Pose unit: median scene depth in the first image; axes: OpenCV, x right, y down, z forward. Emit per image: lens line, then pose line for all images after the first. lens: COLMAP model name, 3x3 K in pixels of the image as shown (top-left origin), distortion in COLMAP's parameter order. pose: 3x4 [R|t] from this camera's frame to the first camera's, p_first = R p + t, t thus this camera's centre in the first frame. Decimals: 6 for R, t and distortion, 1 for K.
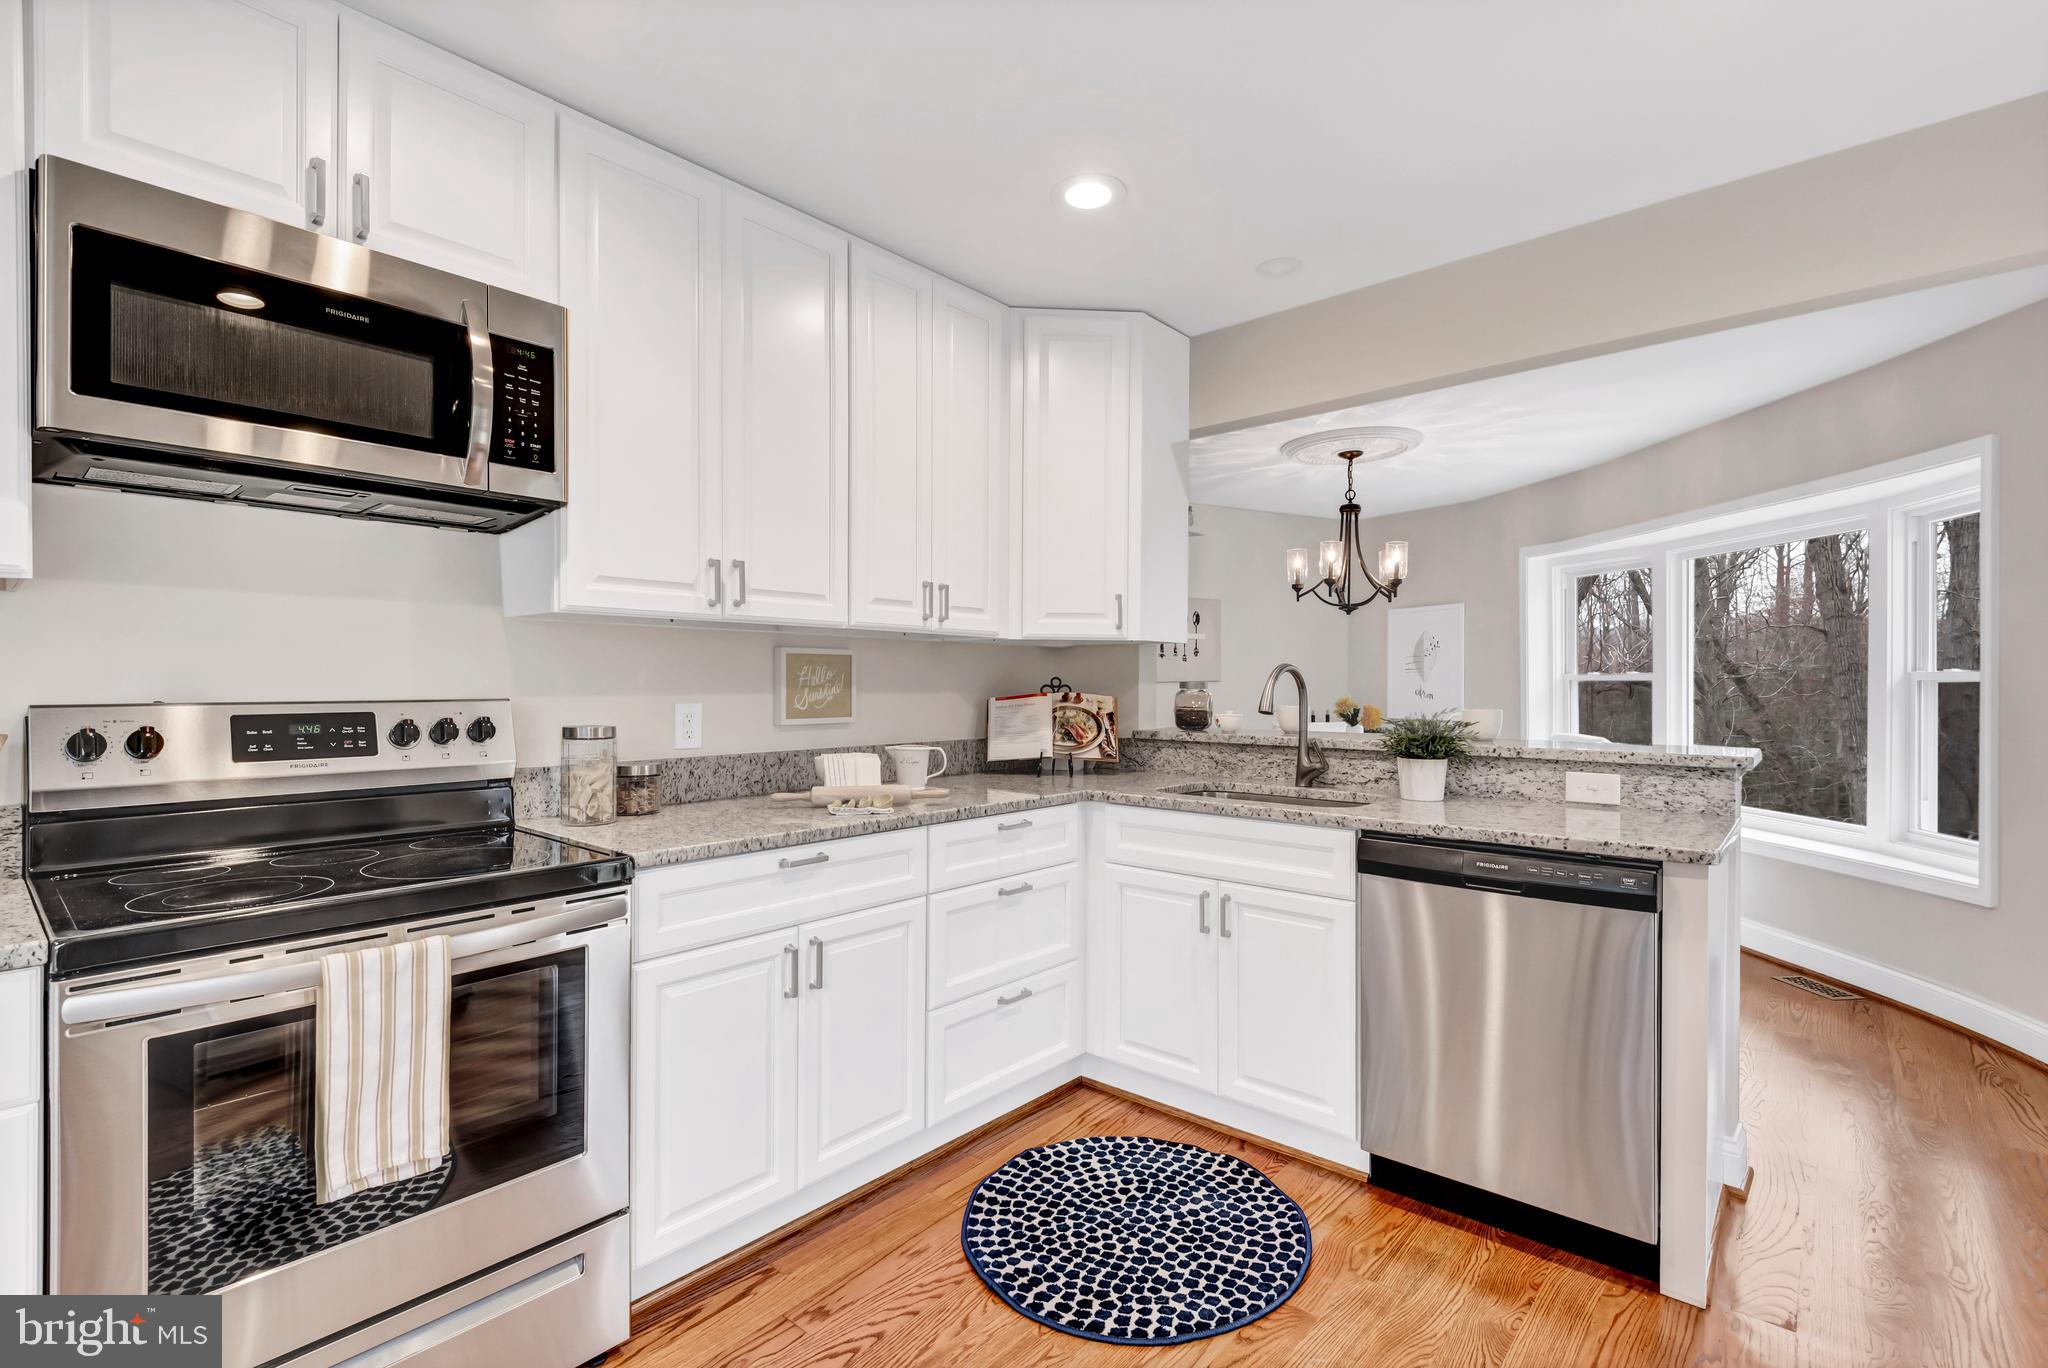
lens RADIAL K [[946.7, 0, 1024.0], [0, 946.7, 684.0], [0, 0, 1]] dist [0.020237, -0.000556]
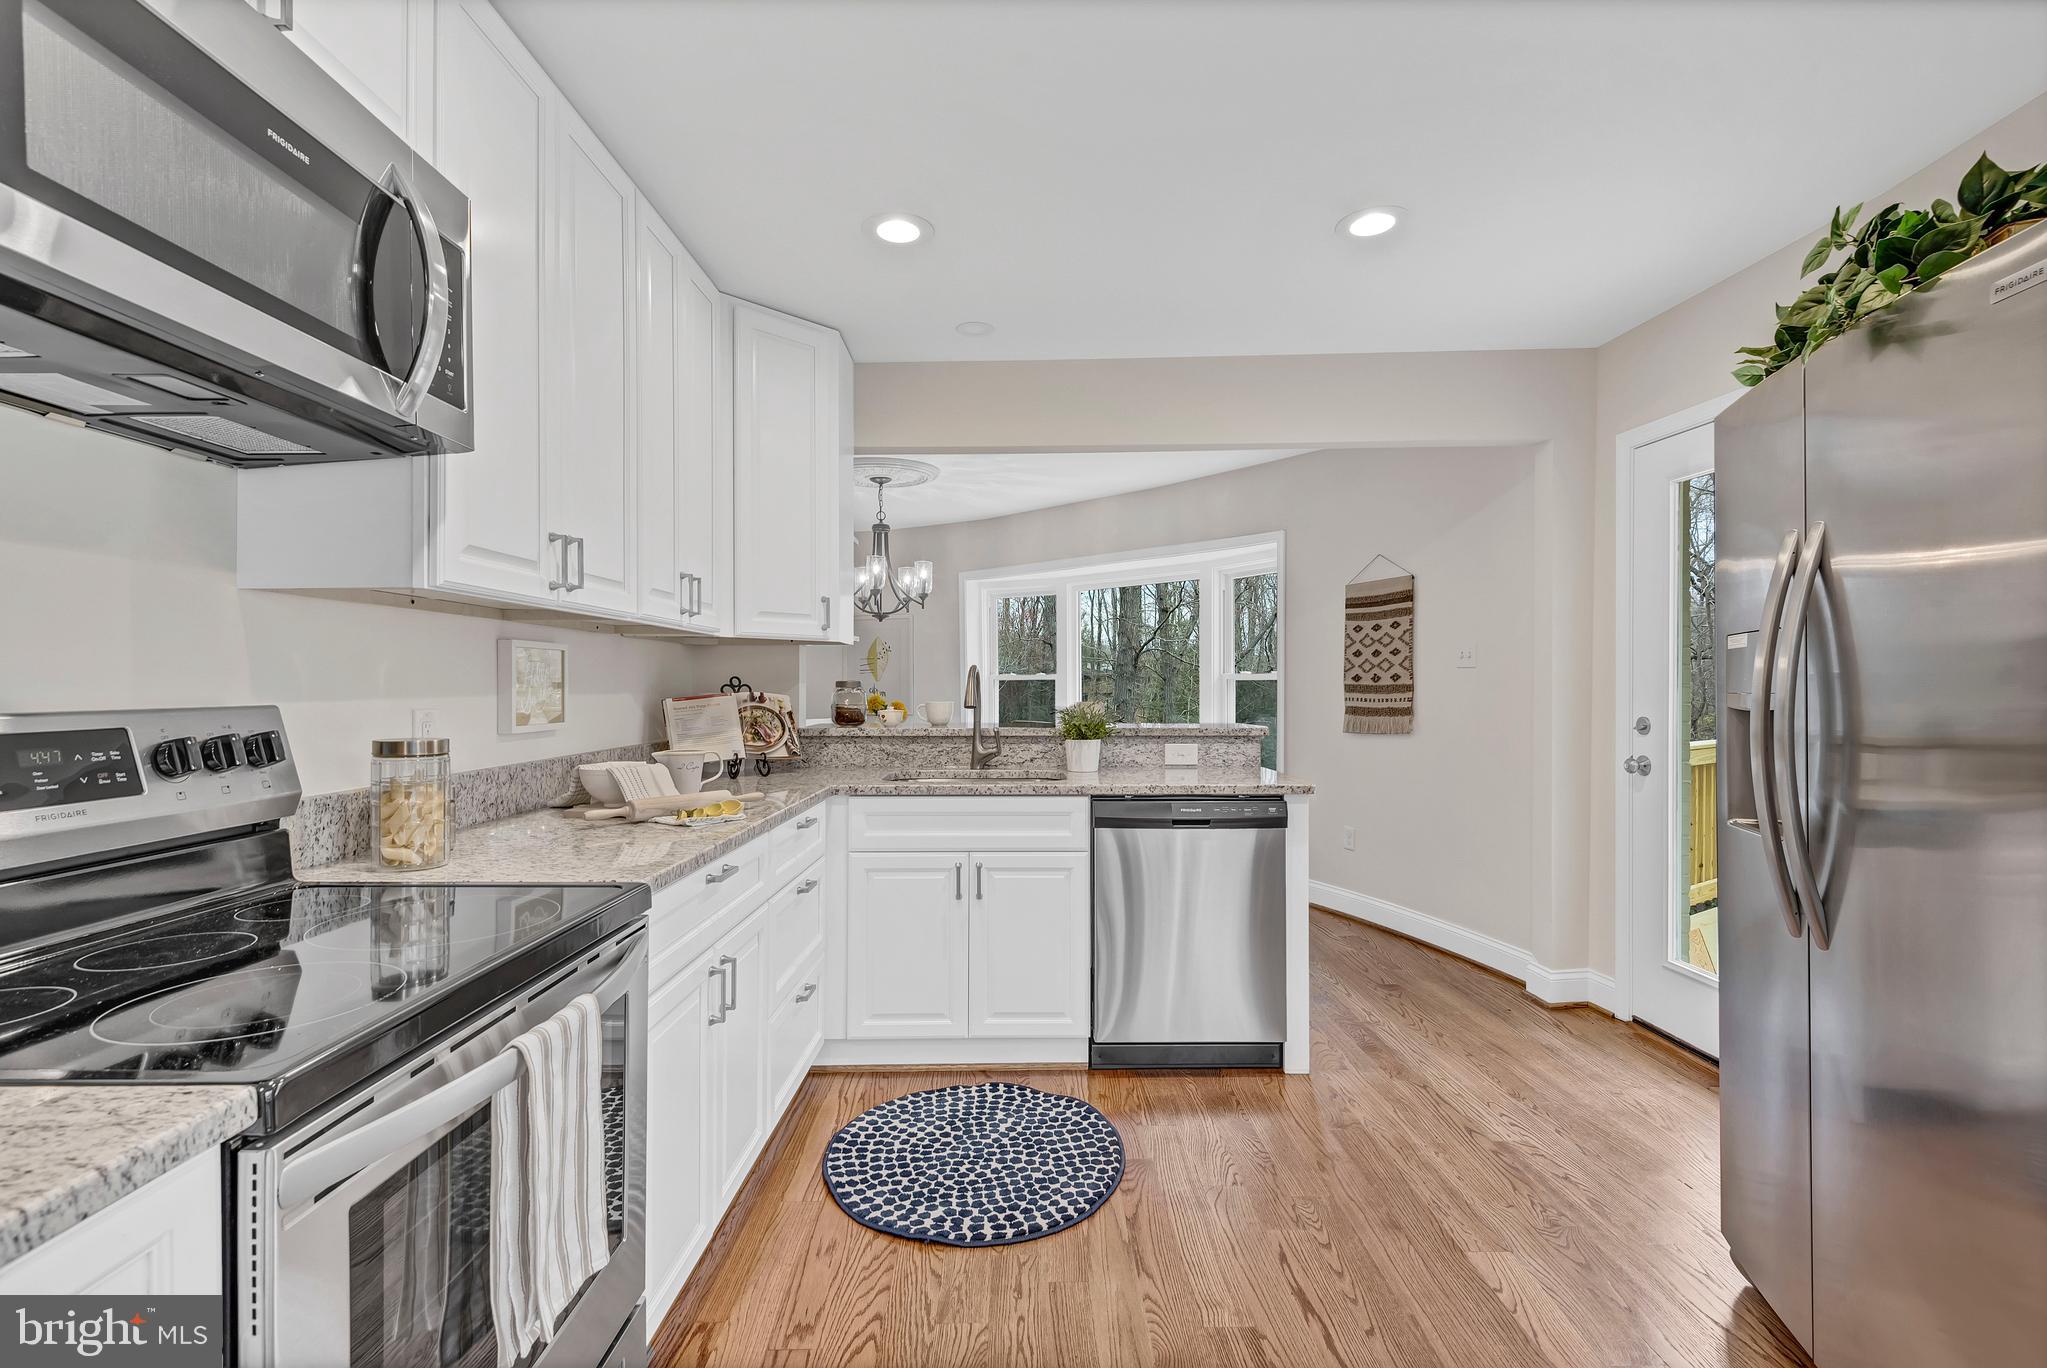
lens RADIAL K [[937.4, 0, 1010.7], [0, 937.4, 683.3], [0, 0, 1]] dist [0.019510, -0.011991]
pose [[0.756696, -0.003521, 0.653758, -0.550018], [0.004940, 0.999988, -0.000332, 0.002096], [-0.653749, 0.003480, 0.756704, 0.109035]]
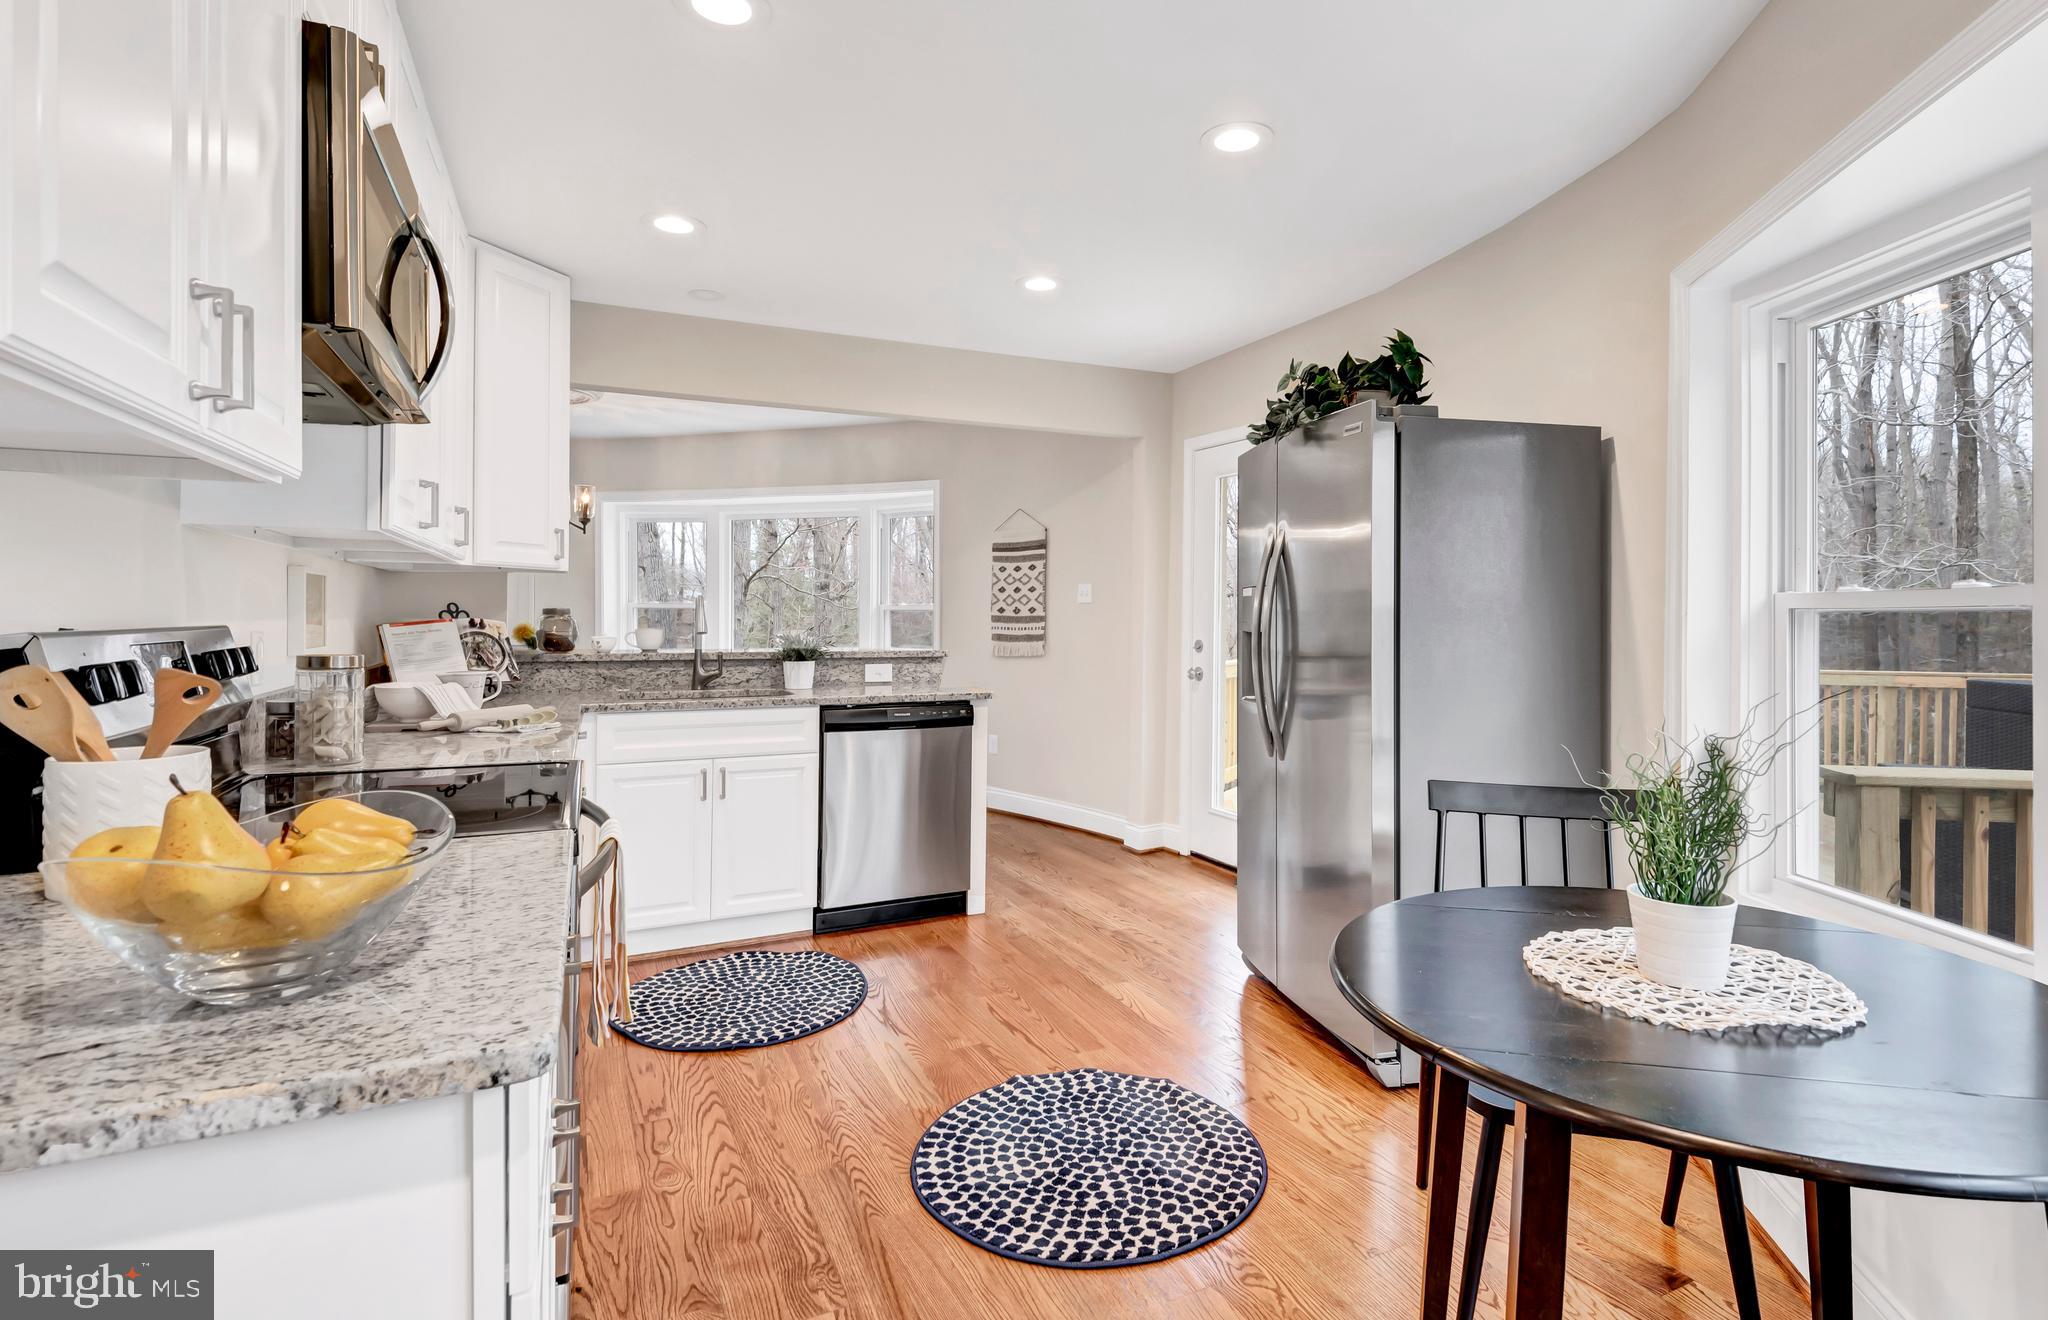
lens RADIAL K [[1022.0, 0, 1086.0], [0, 1022.0, 613.4], [0, 0, 1]] dist [0.002065, 0.000088]
pose [[0.364142, 0.001276, 0.931343, -1.026664], [-0.004785, 0.999988, 0.000501, 0.000069], [-0.931331, -0.004639, 0.364144, -0.010215]]
